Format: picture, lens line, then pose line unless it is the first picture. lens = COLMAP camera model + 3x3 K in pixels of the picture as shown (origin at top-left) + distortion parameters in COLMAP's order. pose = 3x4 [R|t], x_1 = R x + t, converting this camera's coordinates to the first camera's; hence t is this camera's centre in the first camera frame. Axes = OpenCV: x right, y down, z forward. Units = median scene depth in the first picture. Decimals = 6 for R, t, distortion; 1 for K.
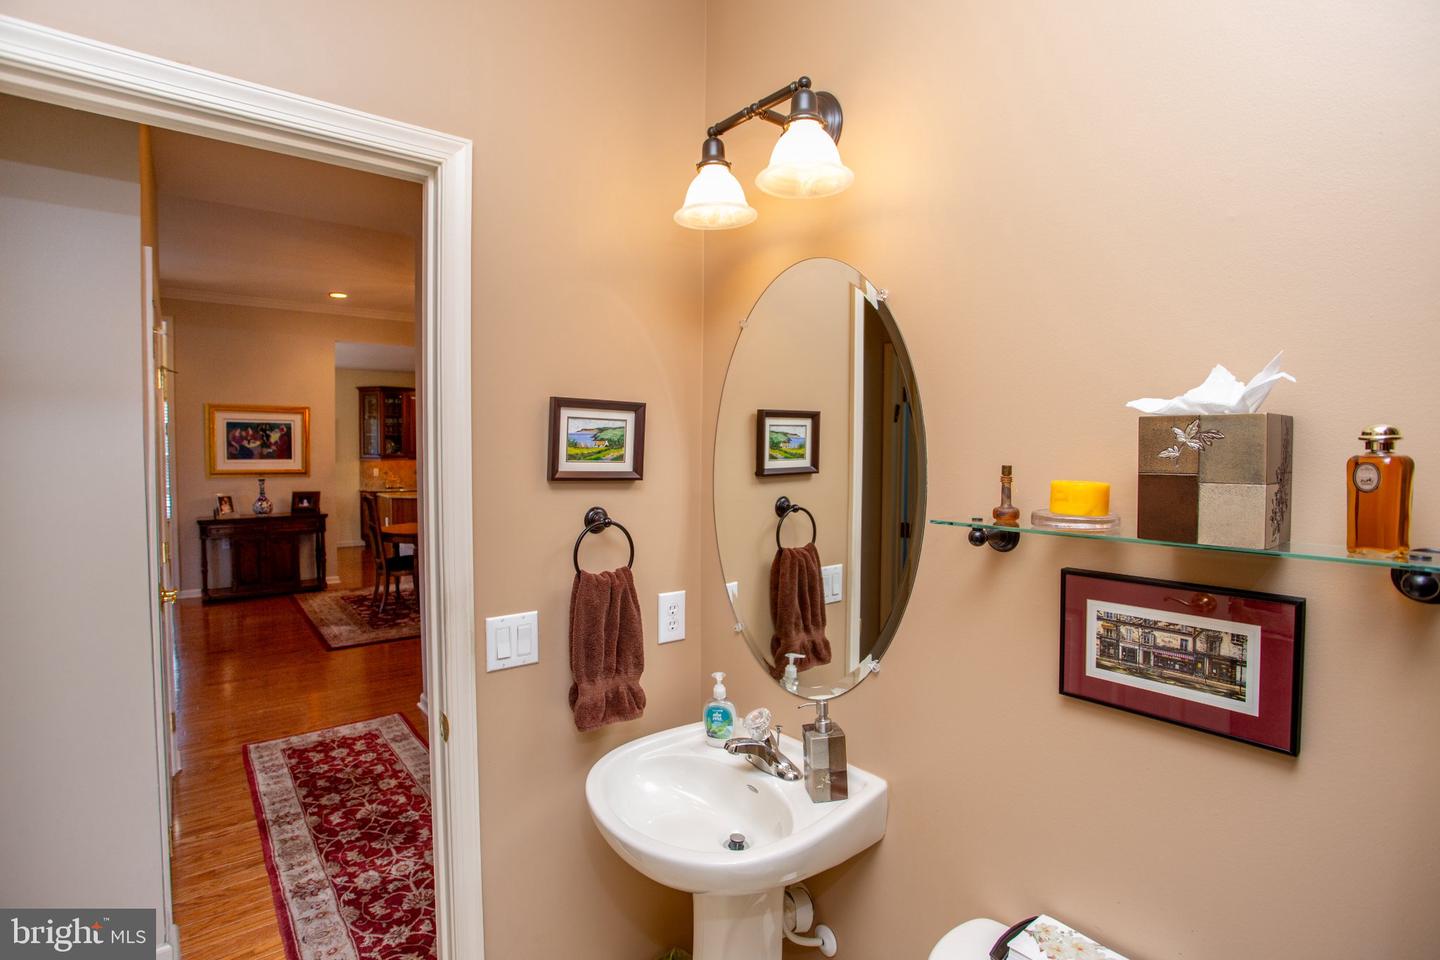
lens RADIAL K [[699.4, 0, 720.0], [0, 699.4, 480.0], [0, 0, 1]] dist [-0.000166, -0.000114]
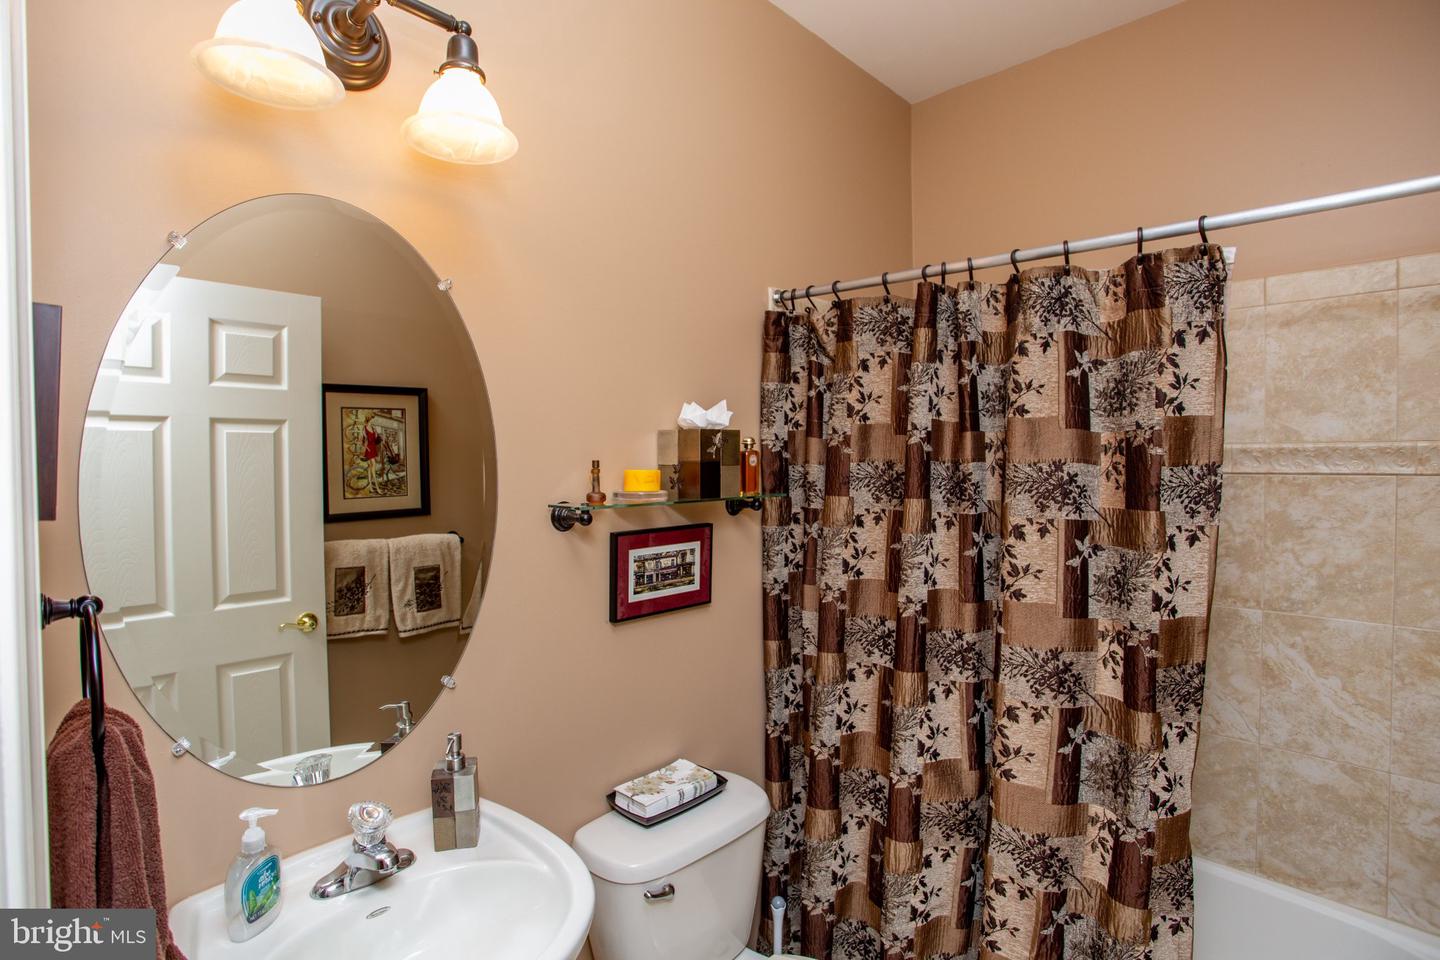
lens RADIAL K [[699.4, 0, 720.0], [0, 699.4, 480.0], [0, 0, 1]] dist [-0.000166, -0.000114]
pose [[-0.147843, -0.043307, 0.988062, -0.980319], [0.026637, 0.998504, 0.047750, -0.042724], [-0.988652, 0.033379, -0.146468, 1.067776]]
